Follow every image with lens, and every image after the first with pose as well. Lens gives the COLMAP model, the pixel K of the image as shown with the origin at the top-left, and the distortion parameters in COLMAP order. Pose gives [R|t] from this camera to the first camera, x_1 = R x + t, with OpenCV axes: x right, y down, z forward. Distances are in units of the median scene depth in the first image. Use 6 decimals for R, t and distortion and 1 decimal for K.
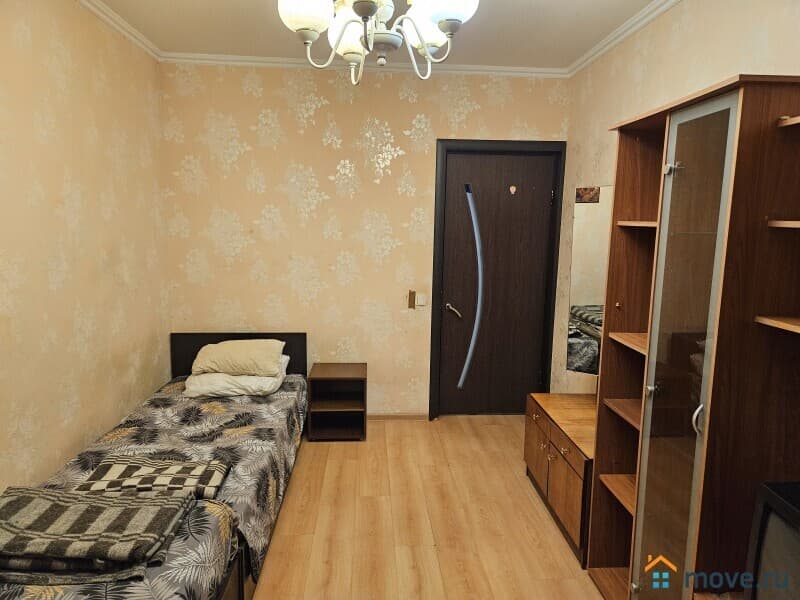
lens RADIAL K [[535.6, 0, 399.3], [0, 535.6, 304.1], [0, 0, 1]] dist [0.076623, -0.063126]
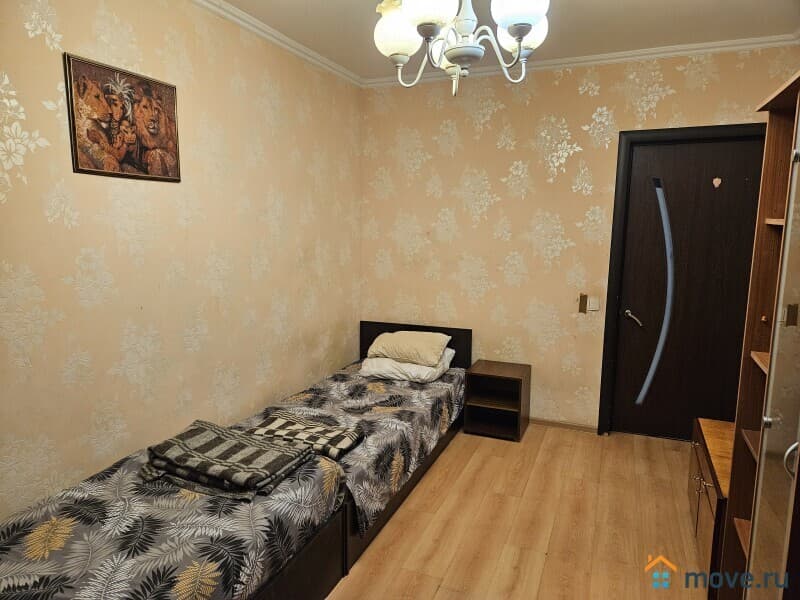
lens RADIAL K [[535.6, 0, 394.4], [0, 535.6, 302.5], [0, 0, 1]] dist [0.076623, -0.063126]
pose [[0.896308, 0.054125, -0.440115, 0.177581], [-0.056095, 0.998389, 0.008542, 0.000601], [0.439869, 0.017032, 0.897901, -0.004244]]
